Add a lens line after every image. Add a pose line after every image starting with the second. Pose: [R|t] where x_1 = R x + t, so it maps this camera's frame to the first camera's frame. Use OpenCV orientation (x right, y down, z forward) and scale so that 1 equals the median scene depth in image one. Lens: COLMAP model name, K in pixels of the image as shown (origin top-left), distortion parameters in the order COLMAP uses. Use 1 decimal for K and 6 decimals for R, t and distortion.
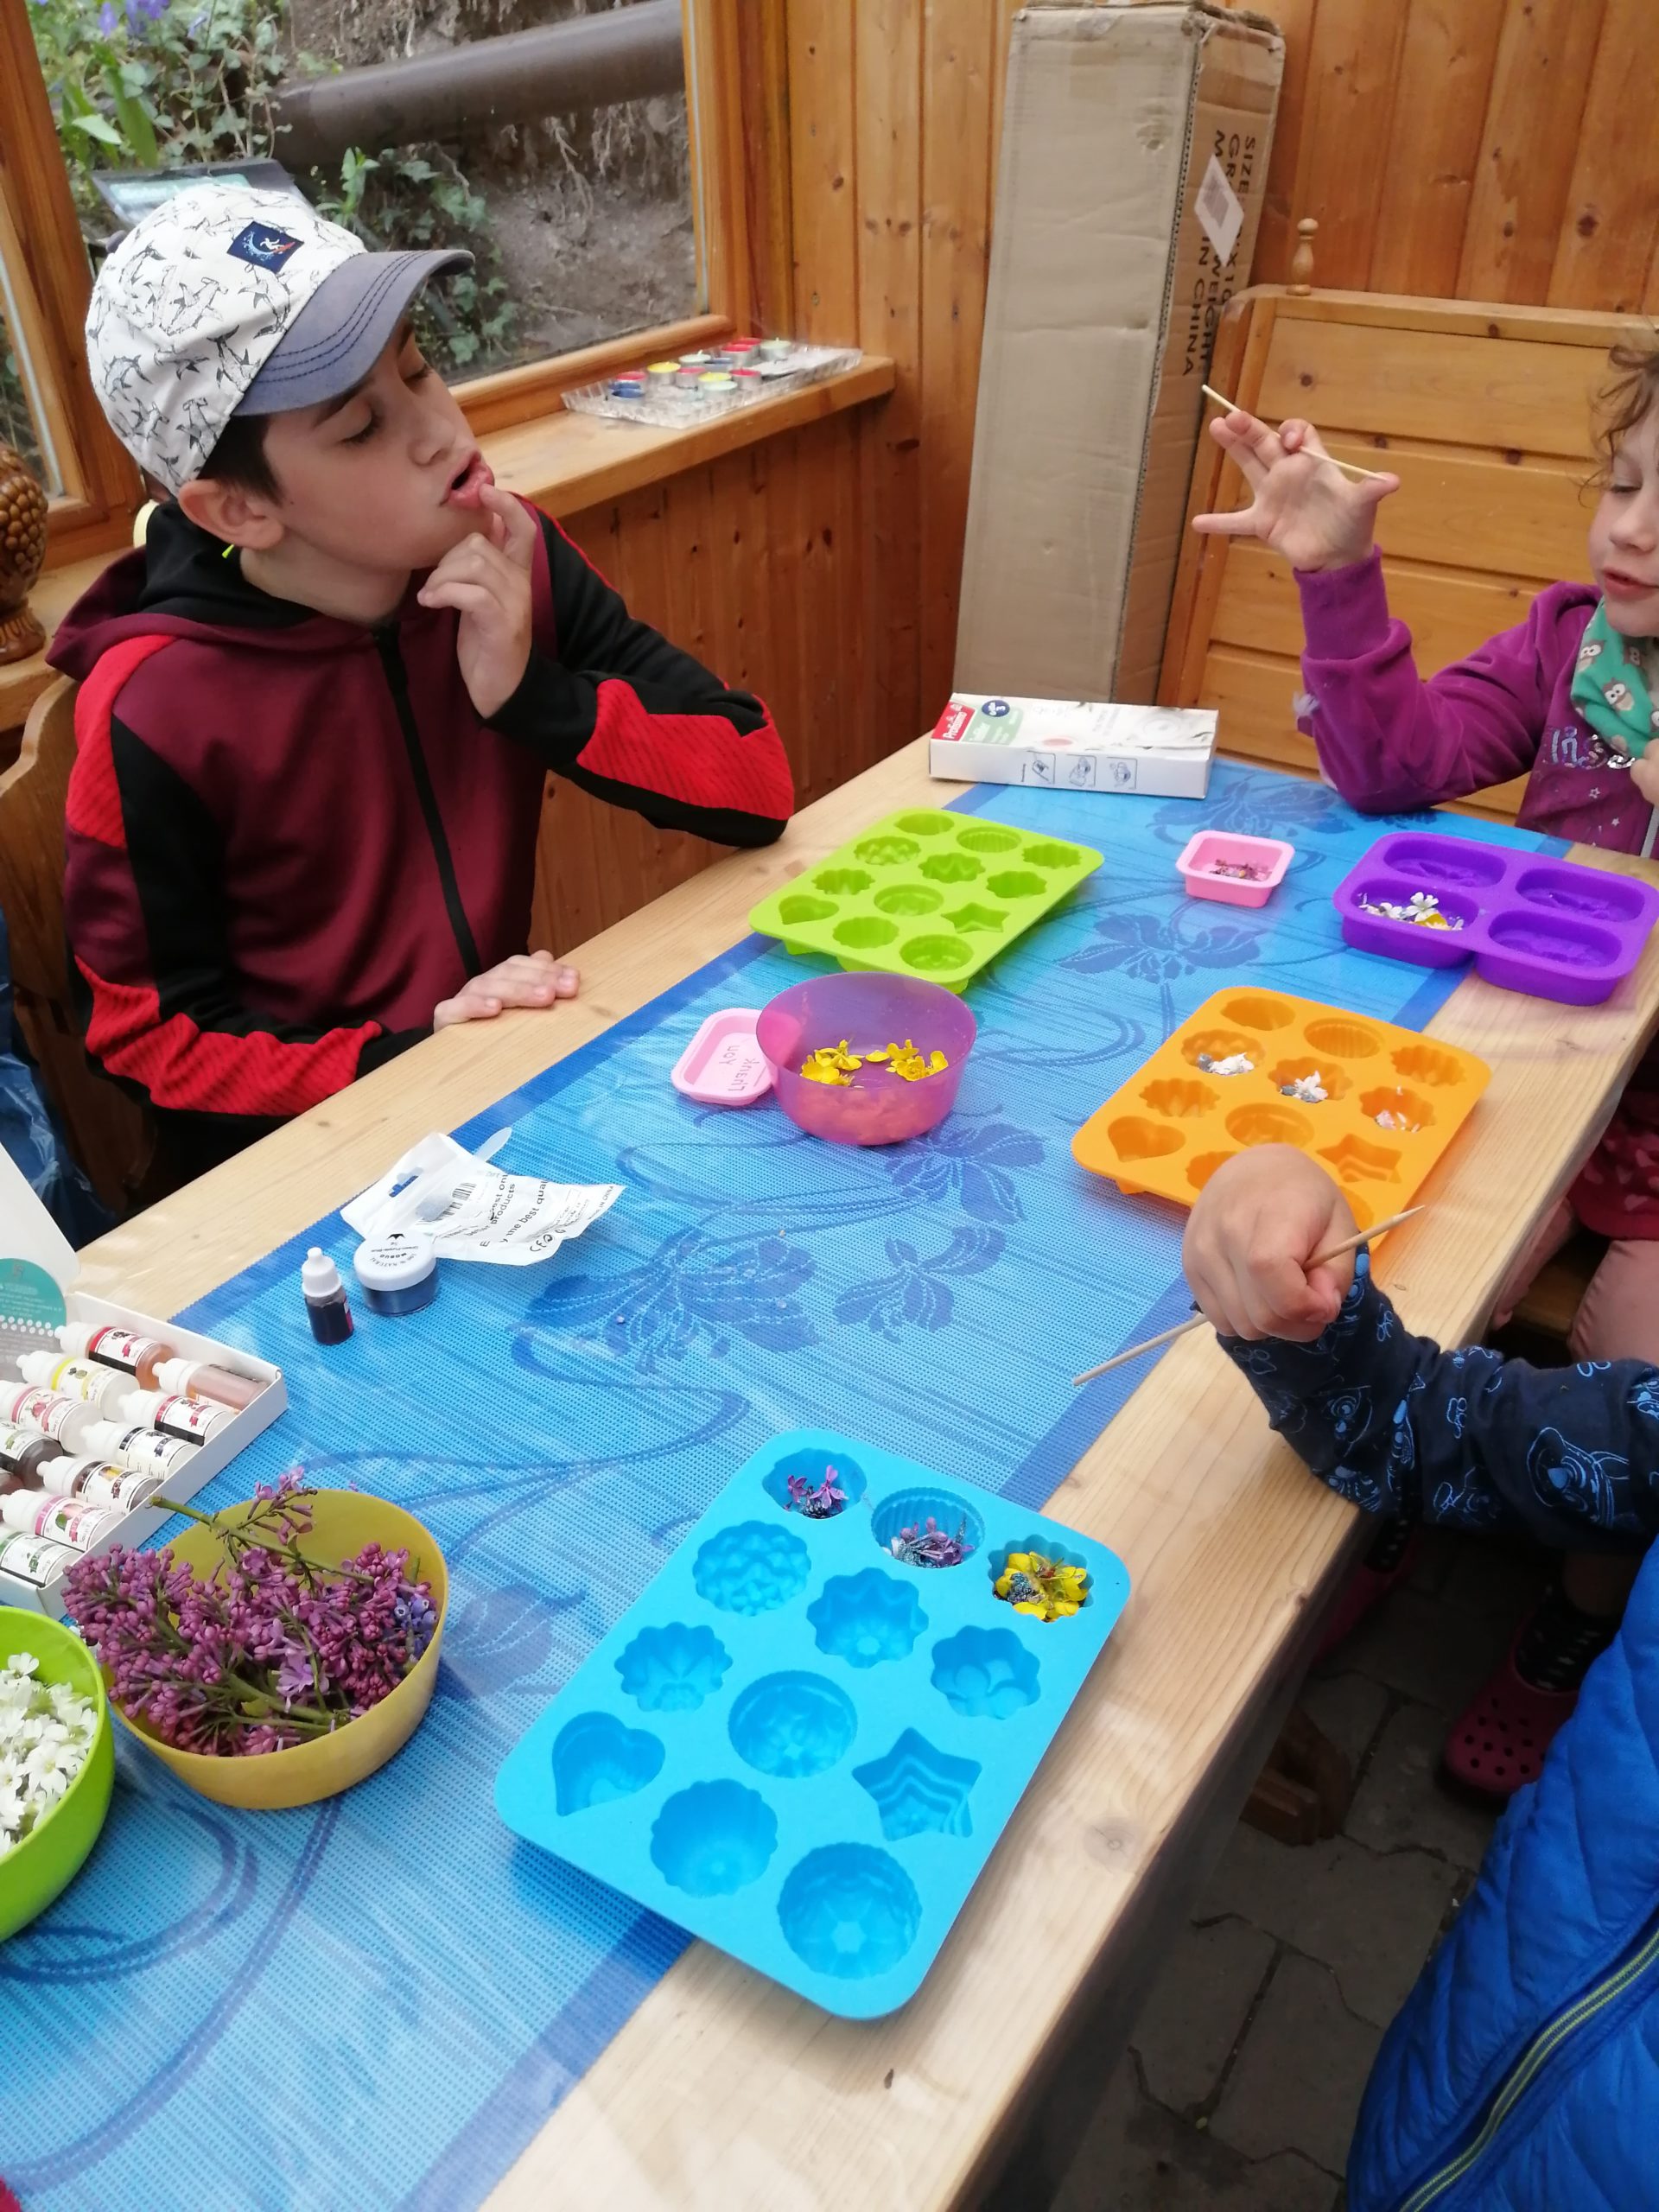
lens RADIAL K [[1704.2, 0, 829.5], [0, 1704.2, 1106.0], [0, 0, 1]] dist [0.003861, 0.006881]
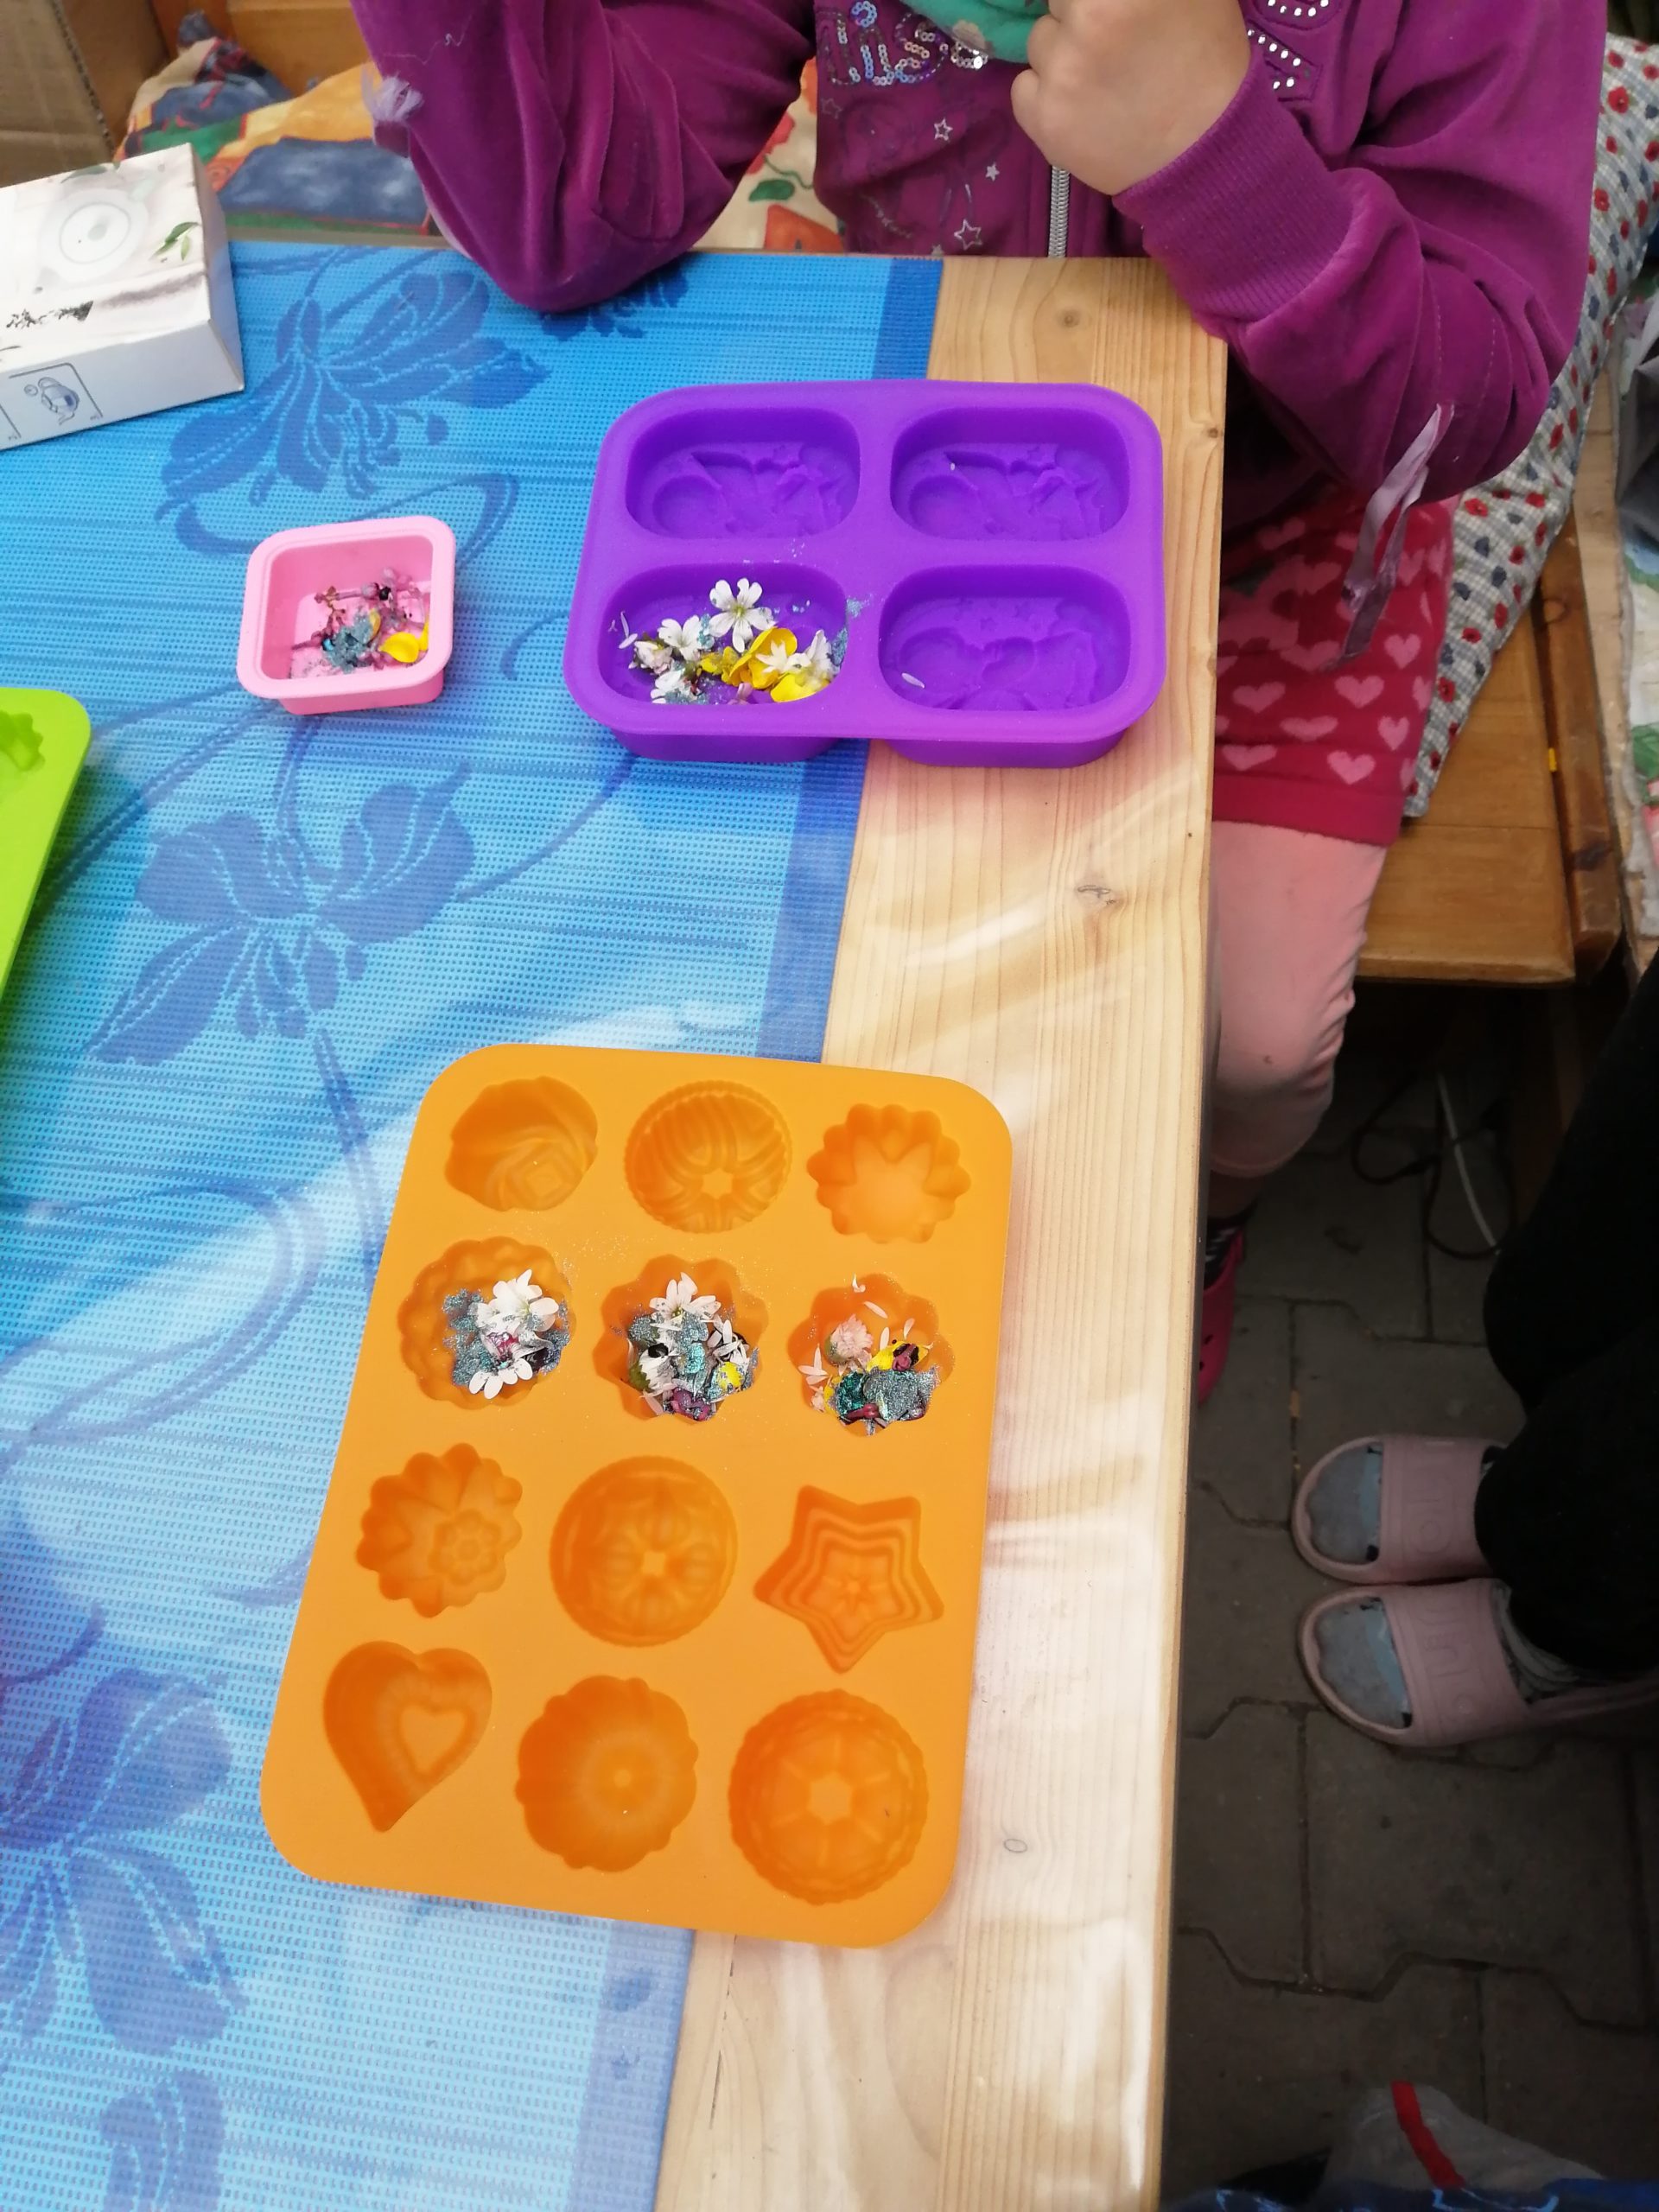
lens RADIAL K [[1704.2, 0, 829.5], [0, 1704.2, 1106.0], [0, 0, 1]] dist [0.003861, 0.006881]
pose [[0.879619, -0.445595, 0.166482, 0.204266], [0.314545, 0.807412, 0.499147, -0.216609], [-0.356837, -0.386693, 0.850374, 0.467782]]
